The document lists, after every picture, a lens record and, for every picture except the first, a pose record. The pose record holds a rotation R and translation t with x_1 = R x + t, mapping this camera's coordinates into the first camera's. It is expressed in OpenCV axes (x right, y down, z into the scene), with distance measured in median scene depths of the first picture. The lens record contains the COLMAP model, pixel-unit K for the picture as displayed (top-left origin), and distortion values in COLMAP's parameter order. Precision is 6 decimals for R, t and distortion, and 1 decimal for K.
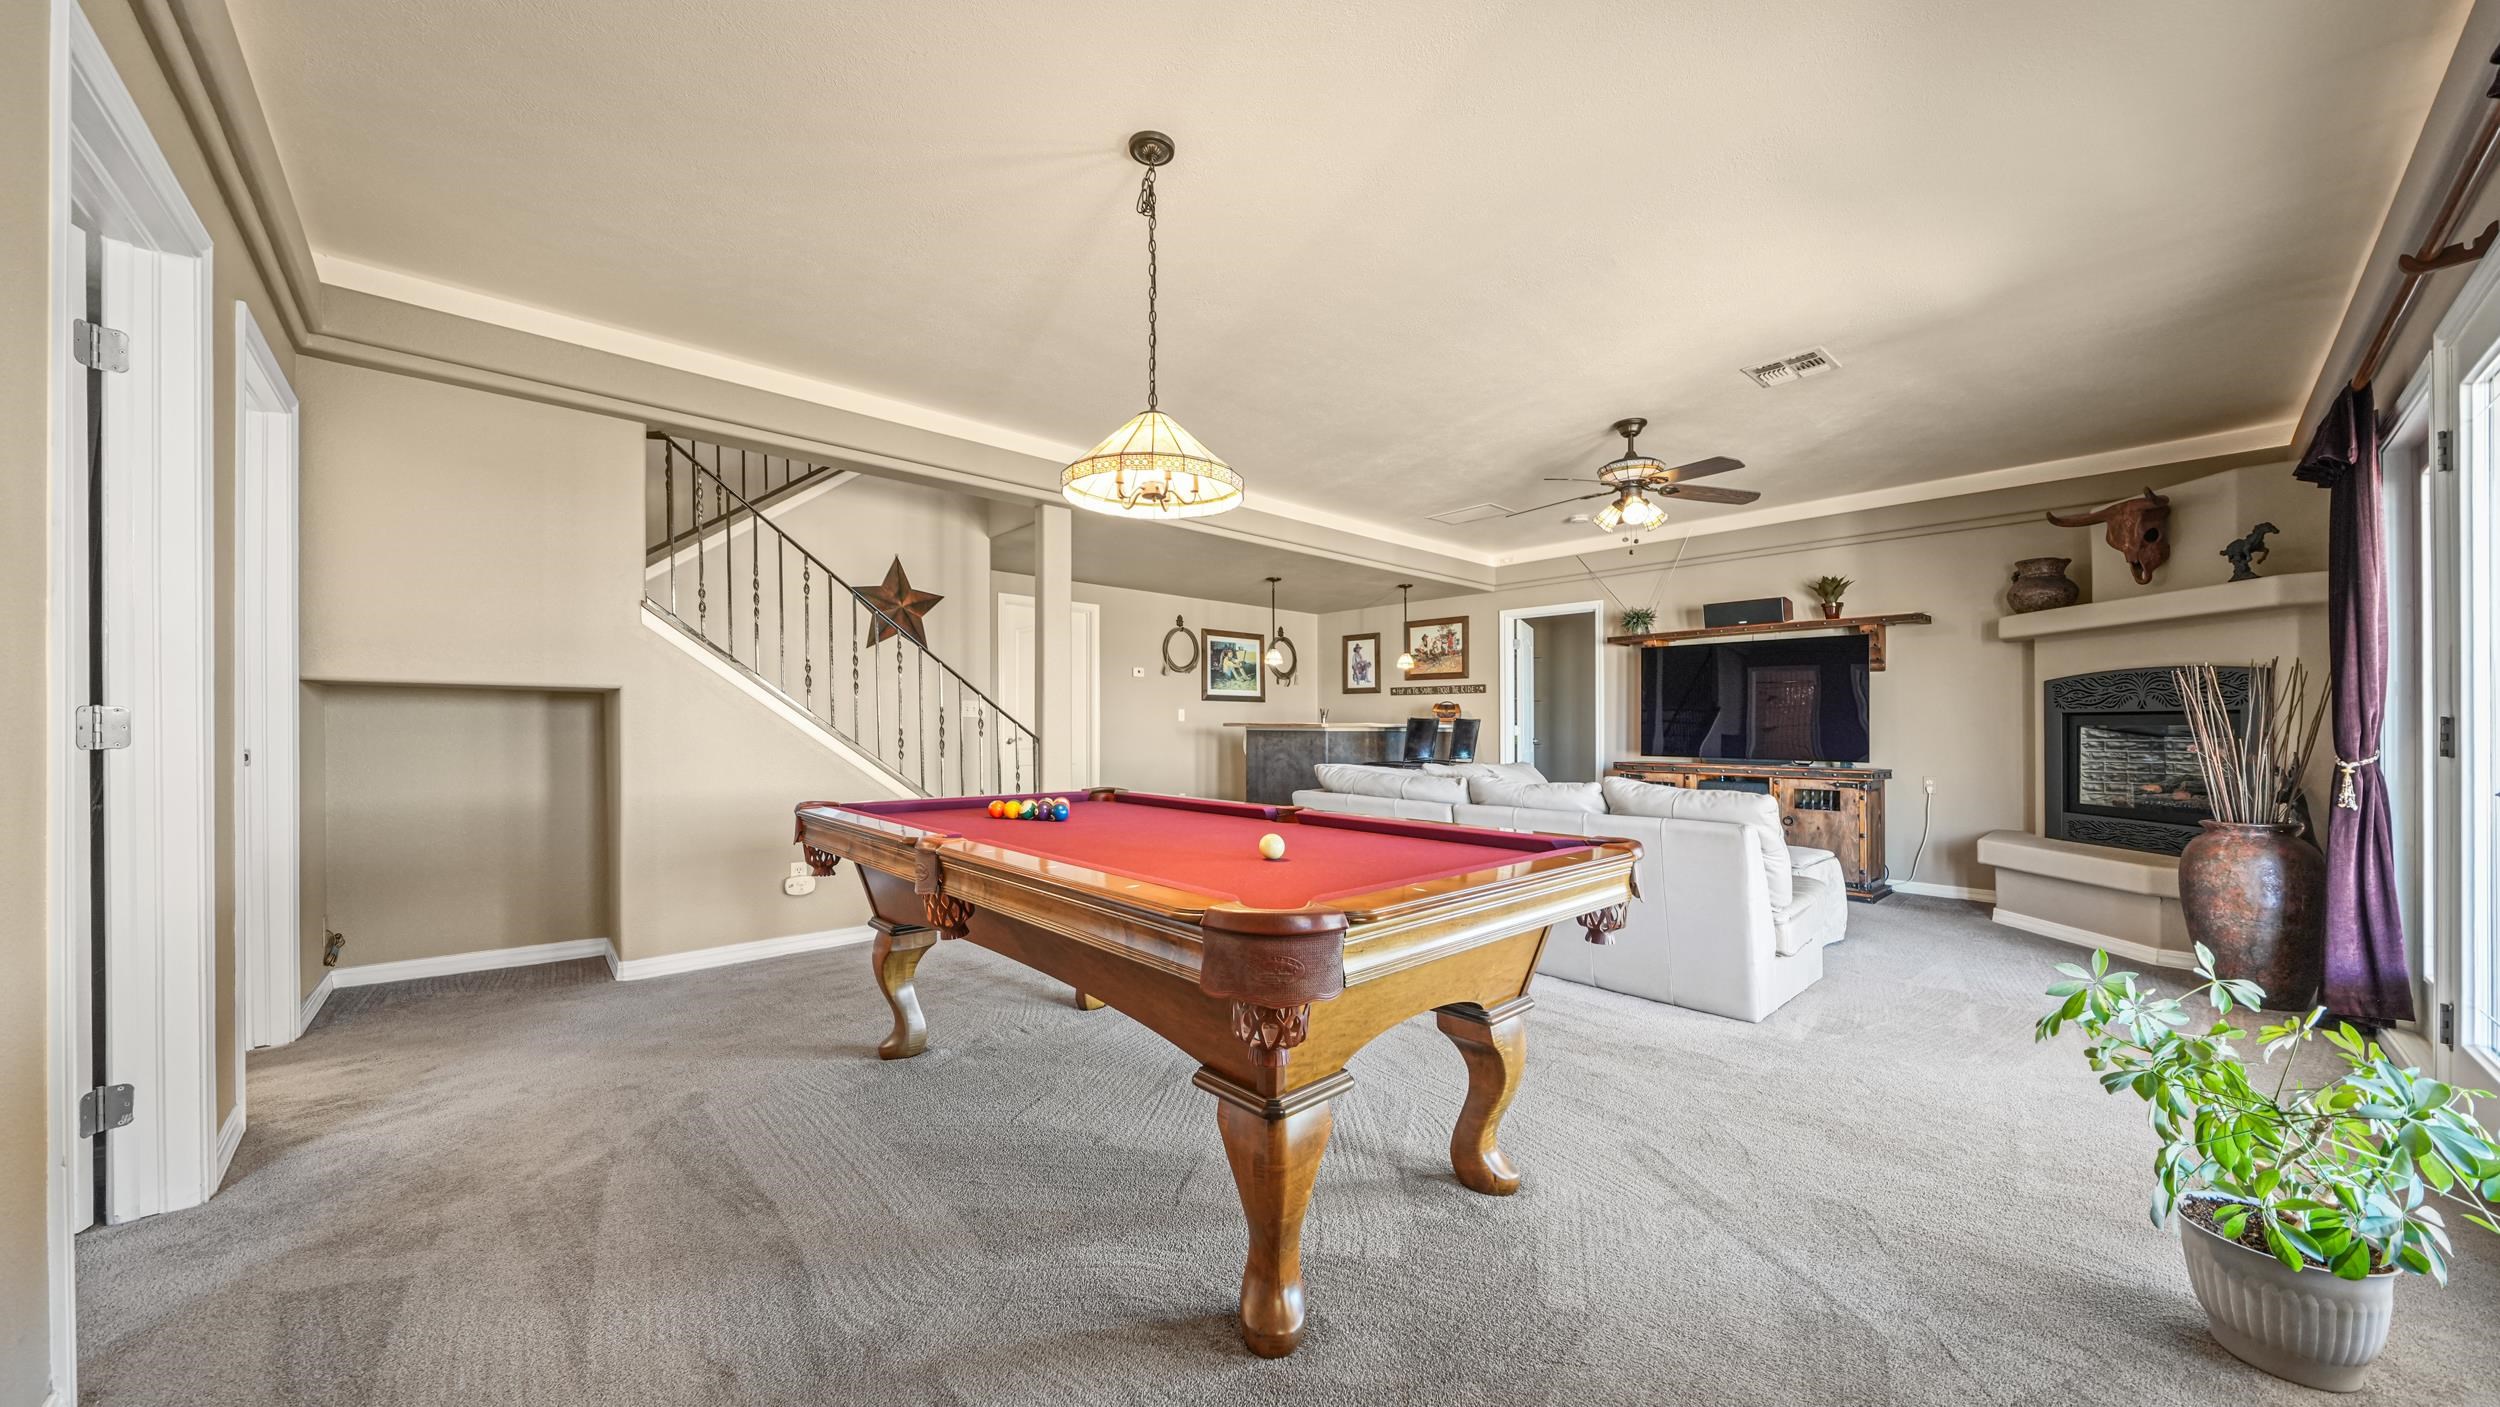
lens RADIAL K [[852.5, 0, 1248.9], [0, 852.5, 718.6], [0, 0, 1]] dist [-0.008312, 0.000690]
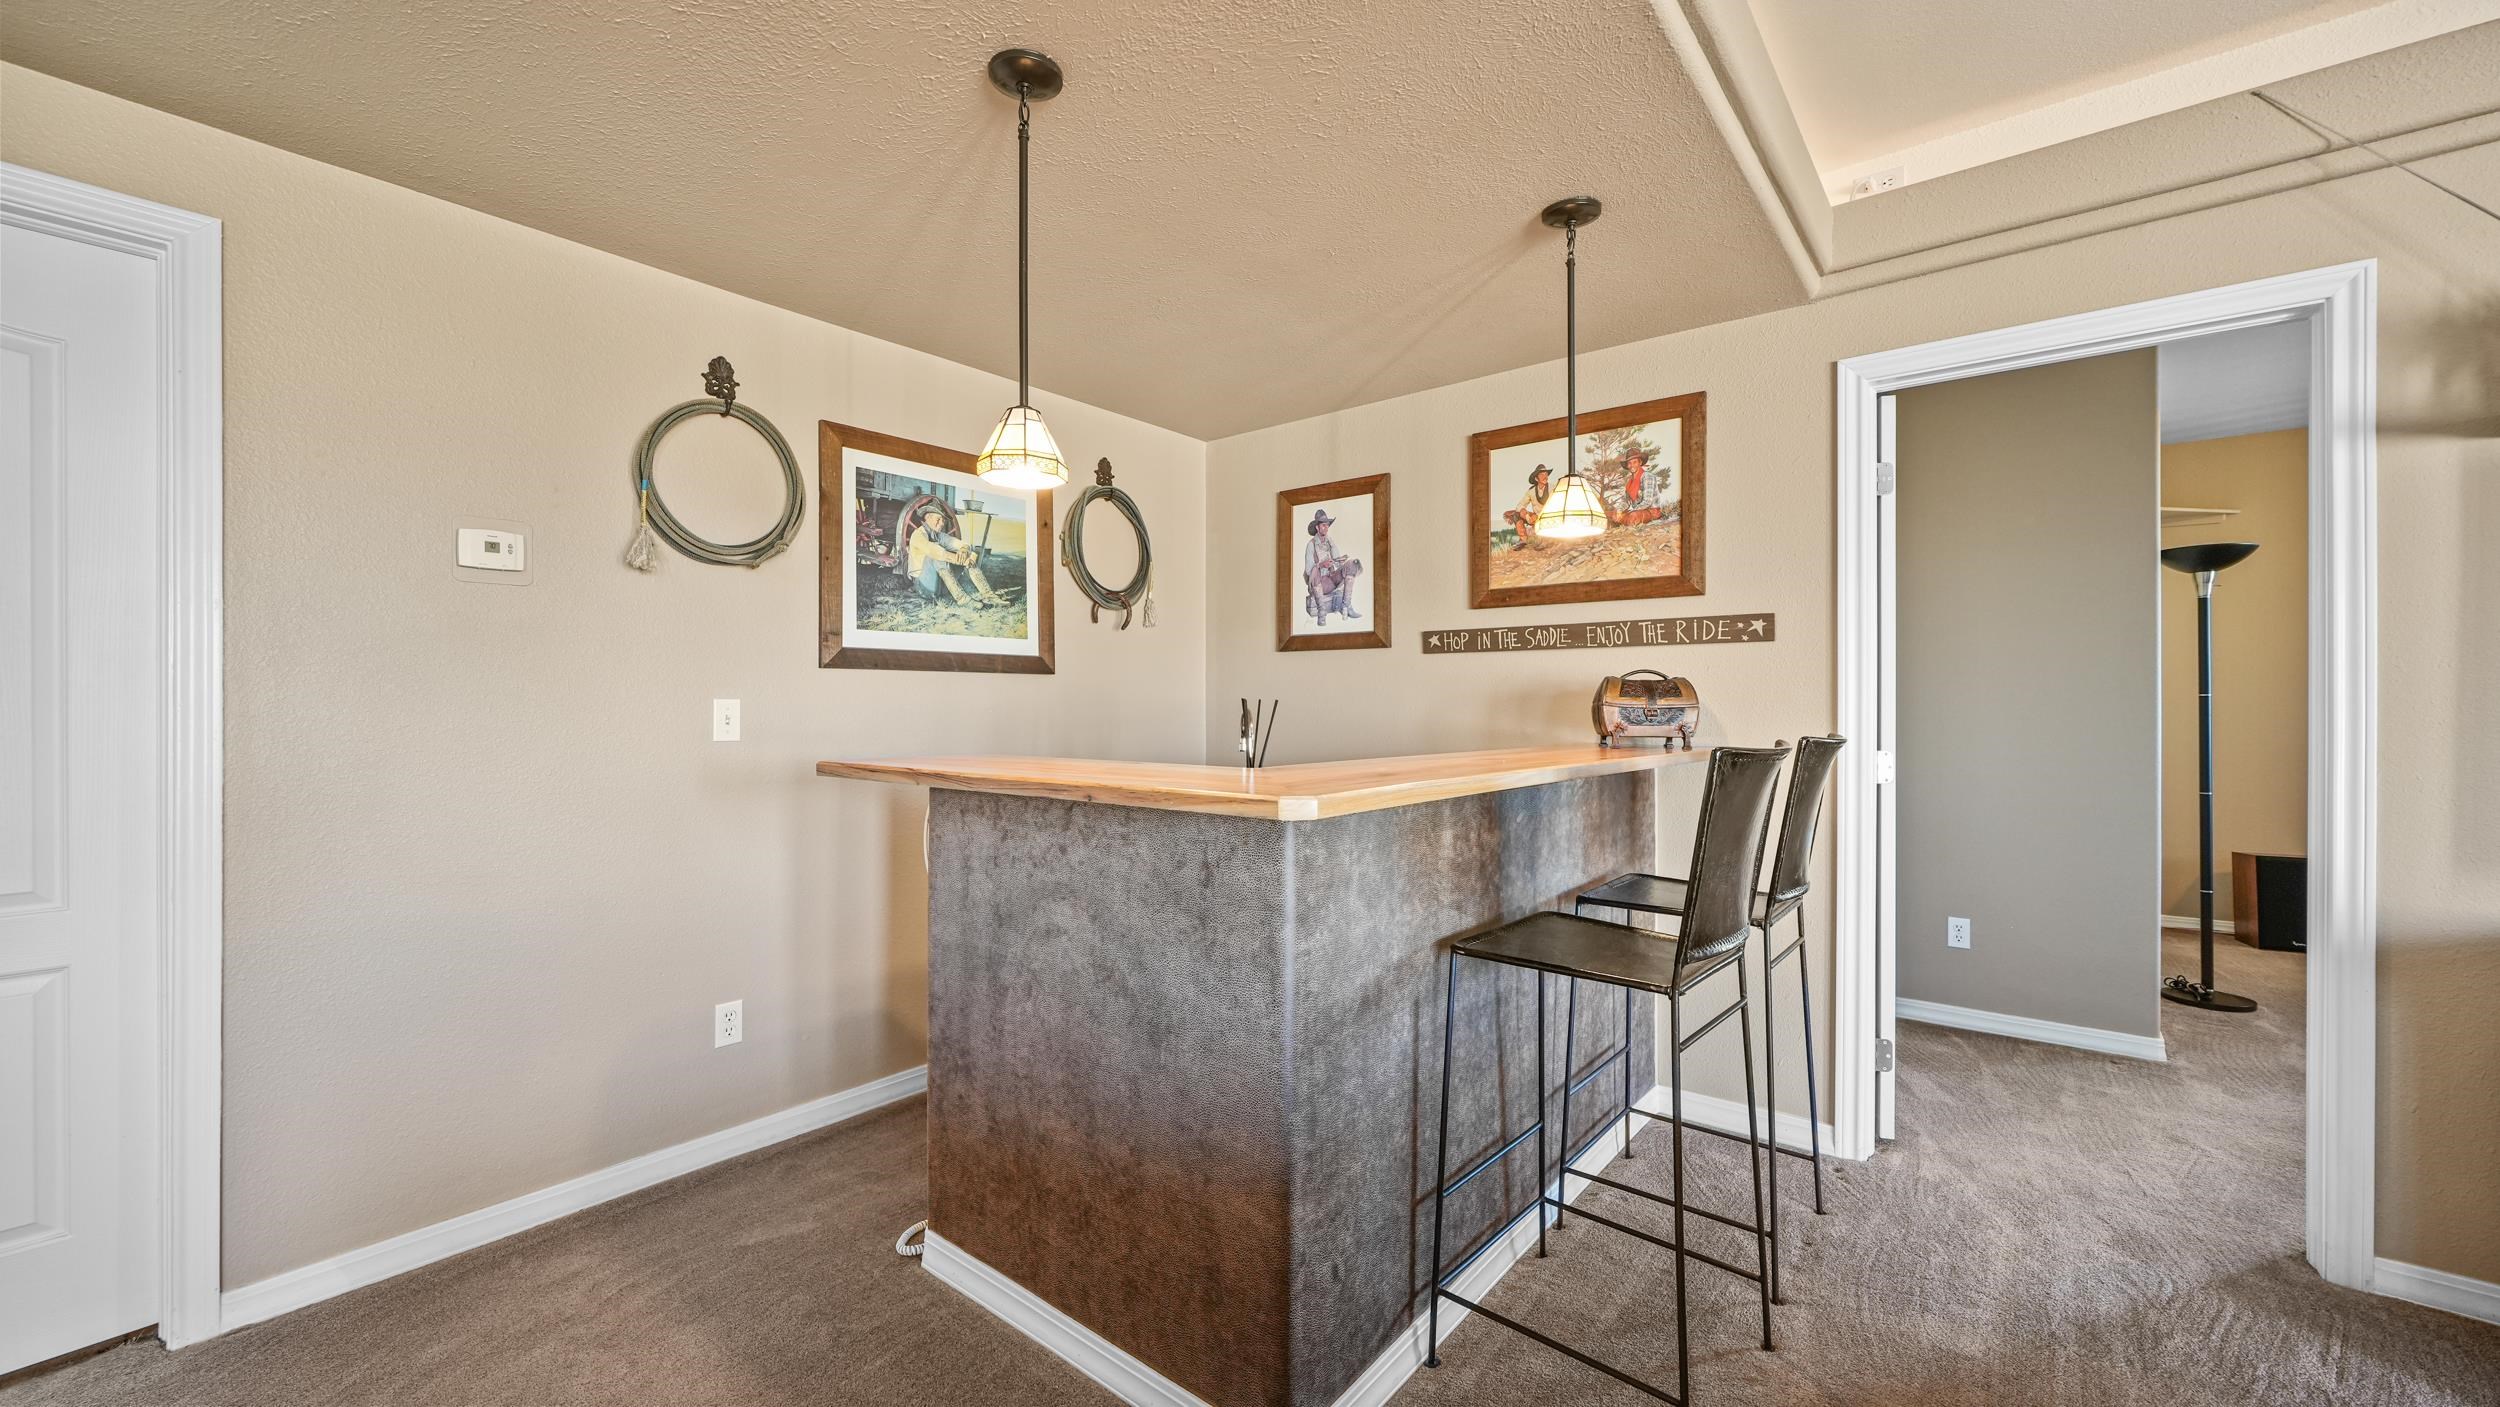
lens RADIAL K [[949.6, 0, 1247.7], [0, 949.6, 696.1], [0, 0, 1]] dist [-0.008894, -0.000193]
pose [[0.989764, -0.003350, 0.142671, 0.055525], [0.003559, 0.999993, -0.001213, -0.013398], [-0.142666, 0.001708, 0.989769, 0.841710]]
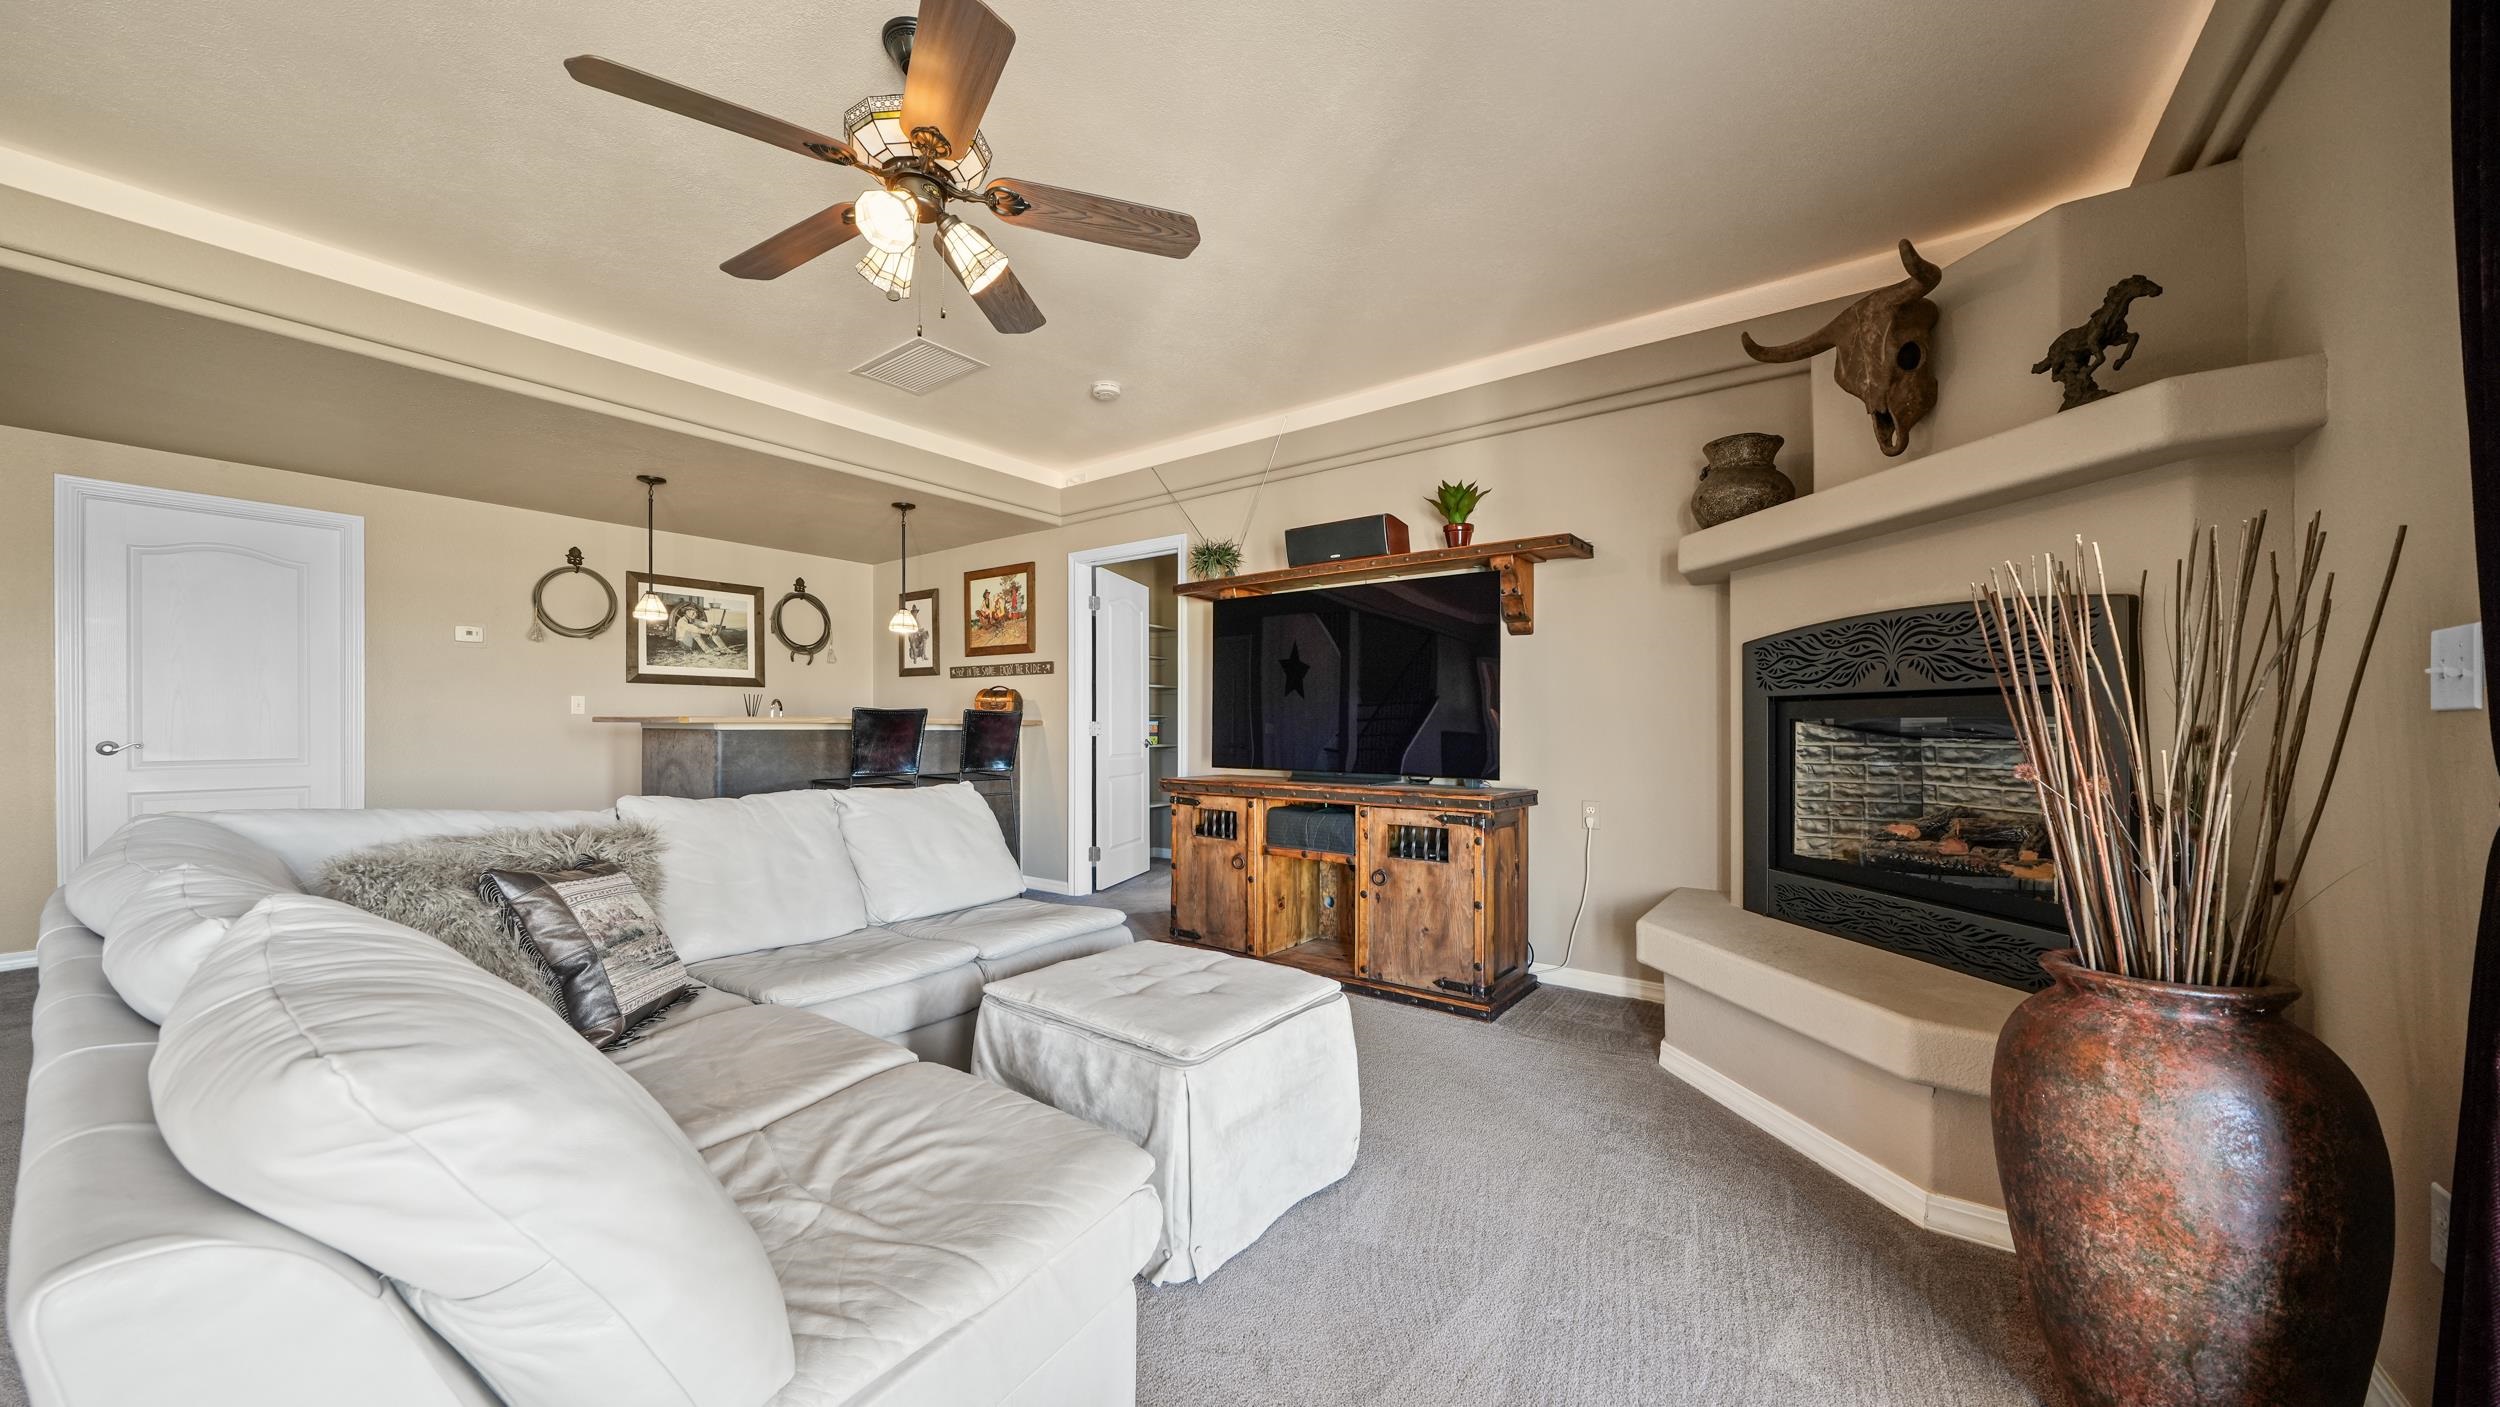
lens RADIAL K [[852.5, 0, 1244.1], [0, 852.5, 720.2], [0, 0, 1]] dist [-0.008312, 0.000690]
pose [[0.982884, 0.000977, 0.184220, 0.365682], [-0.001543, 0.999995, 0.002931, 0.005977], [-0.184217, -0.003165, 0.982881, 0.360979]]
